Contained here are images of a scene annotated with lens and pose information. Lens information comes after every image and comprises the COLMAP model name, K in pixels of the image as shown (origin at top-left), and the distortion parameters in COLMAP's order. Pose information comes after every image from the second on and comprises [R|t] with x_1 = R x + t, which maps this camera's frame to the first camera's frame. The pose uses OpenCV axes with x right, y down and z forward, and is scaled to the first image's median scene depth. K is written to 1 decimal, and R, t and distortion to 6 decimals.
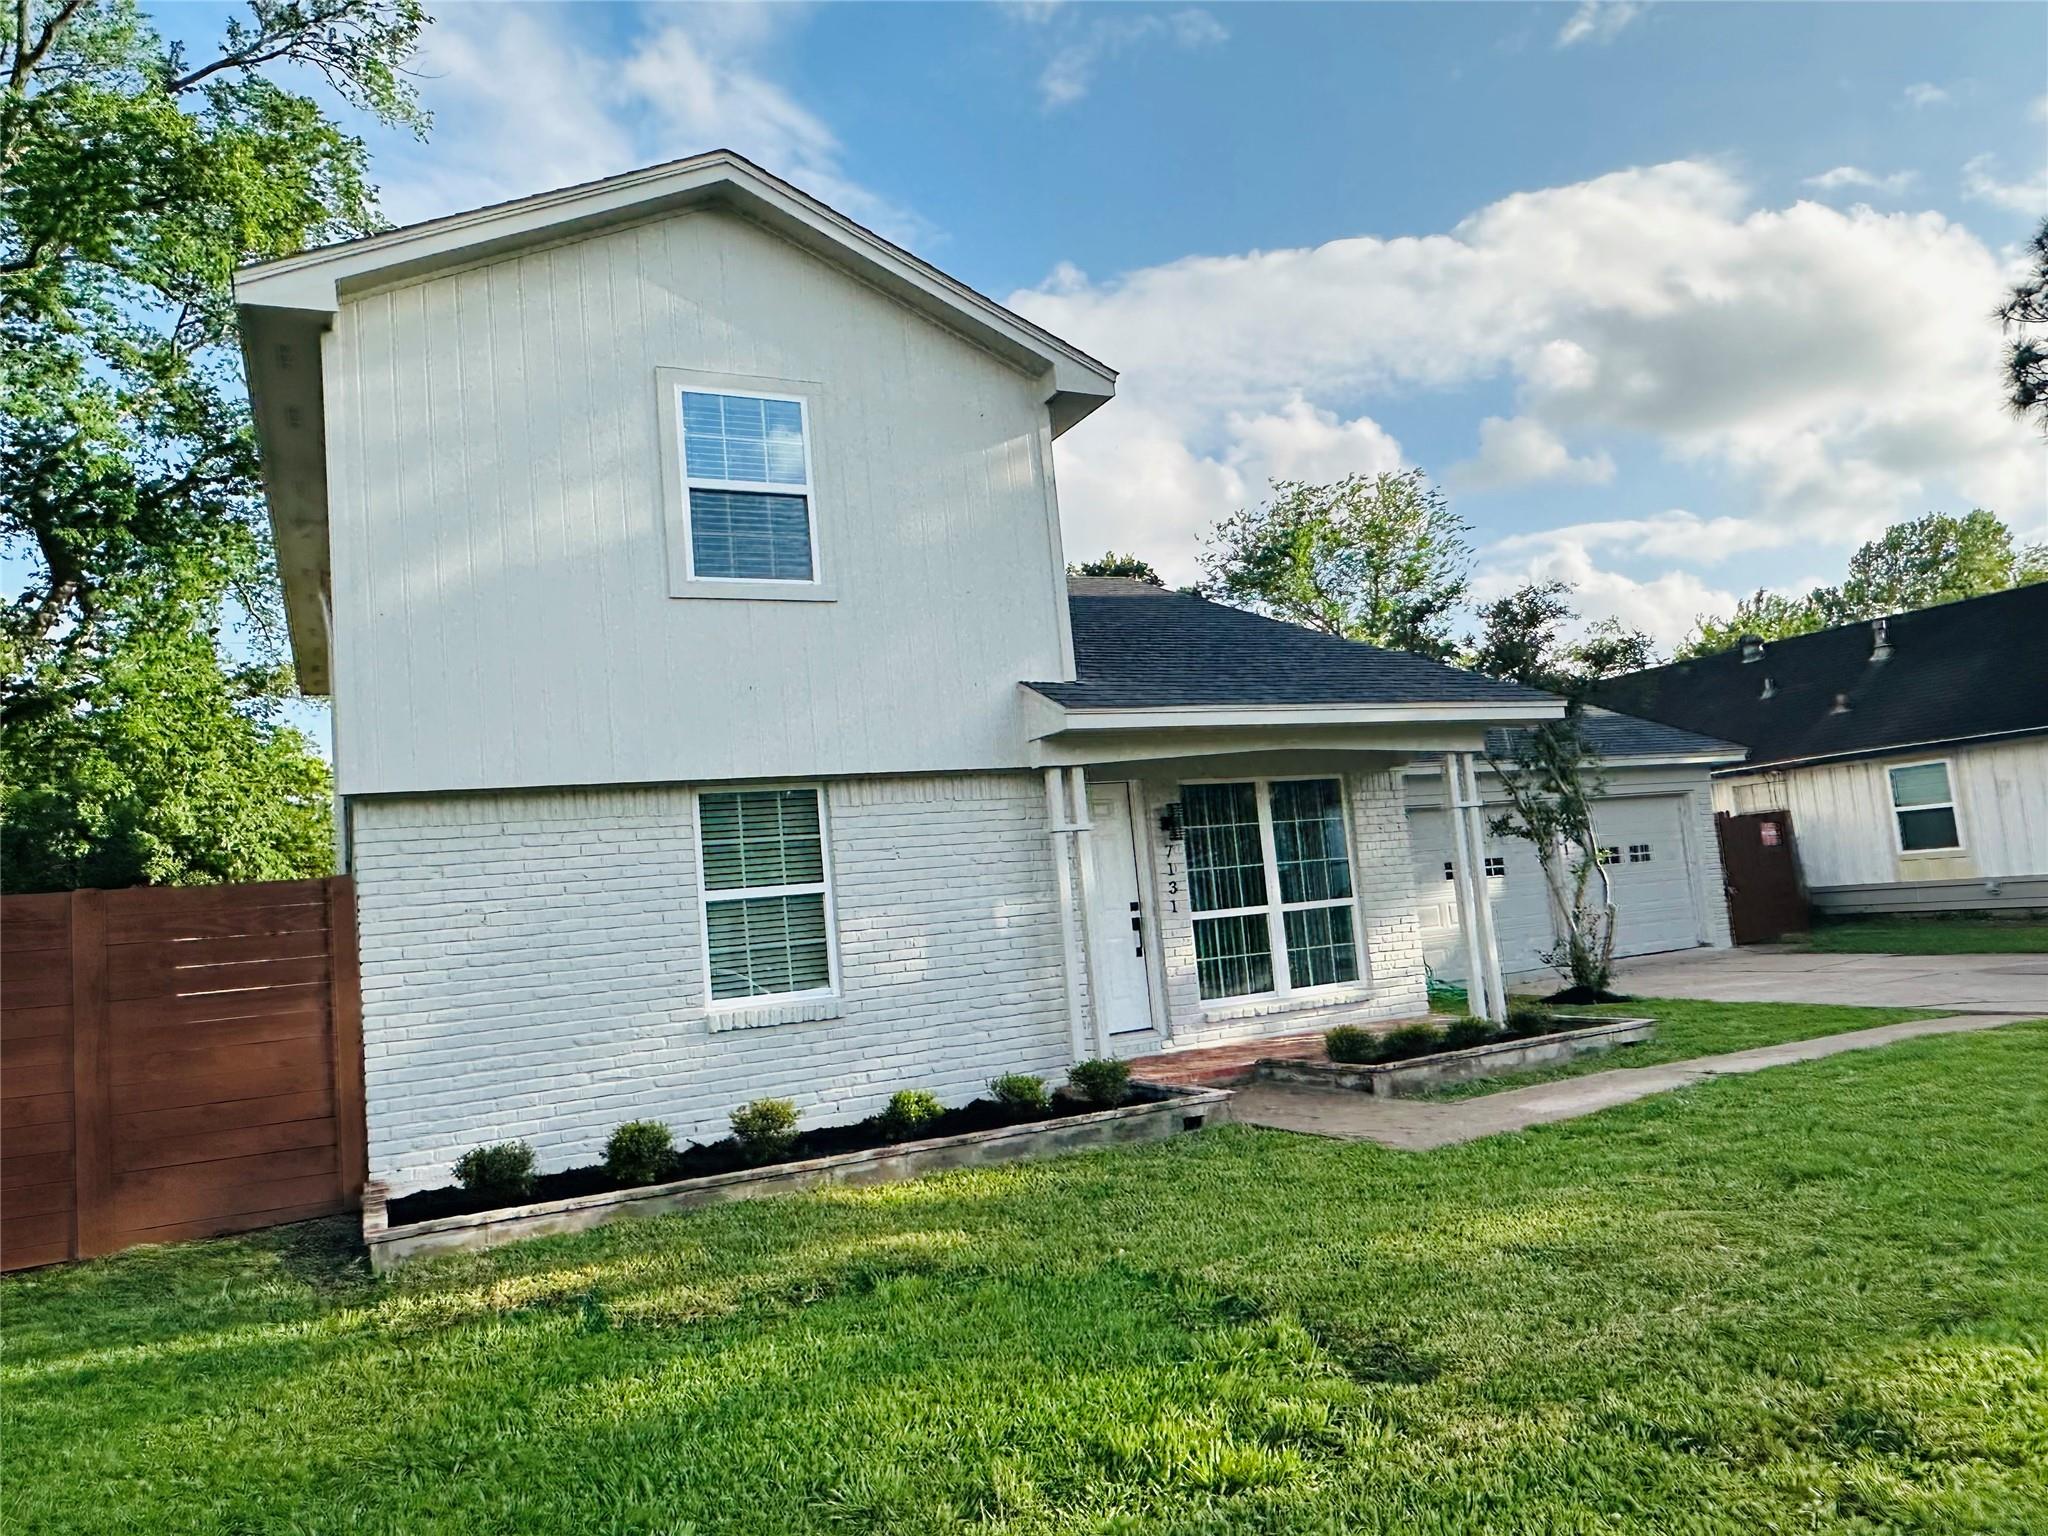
lens RADIAL K [[1334.6, 0, 1026.7], [0, 1334.6, 762.4], [0, 0, 1]] dist [0.005841, -0.008742]
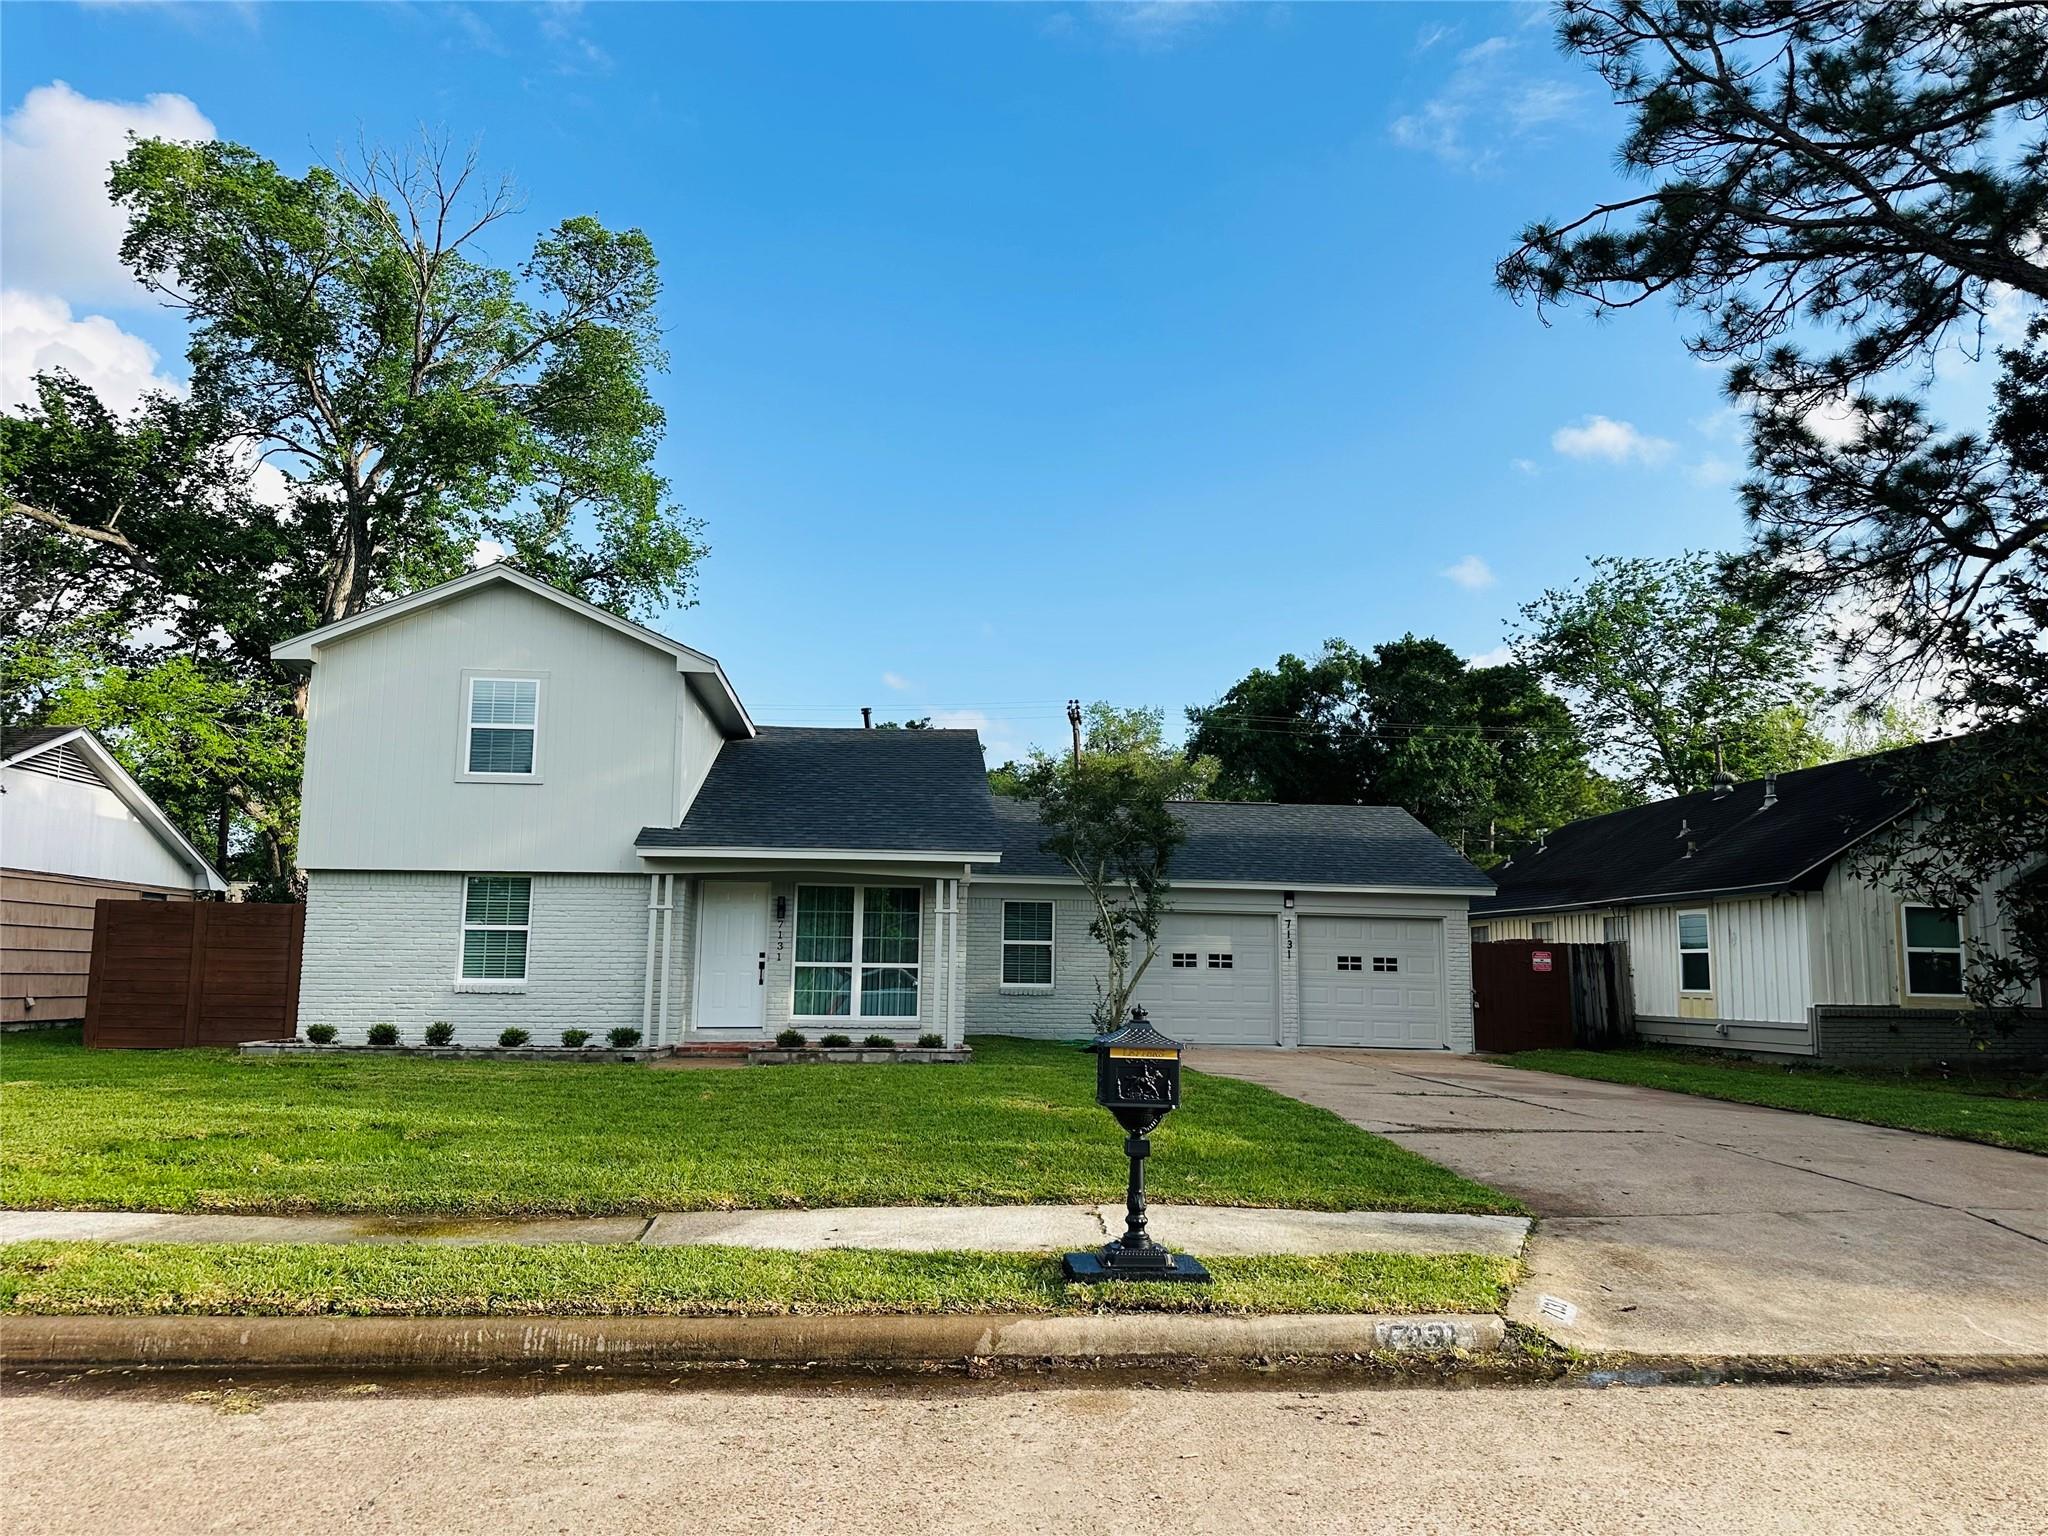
lens RADIAL K [[1437.4, 0, 1021.1], [0, 1437.4, 788.4], [0, 0, 1]] dist [0.088579, -0.012467]
pose [[0.922762, 0.051300, -0.381941, 1.229910], [-0.055140, 0.998478, 0.000893, -0.143333], [0.381406, 0.020237, 0.924186, -0.668520]]
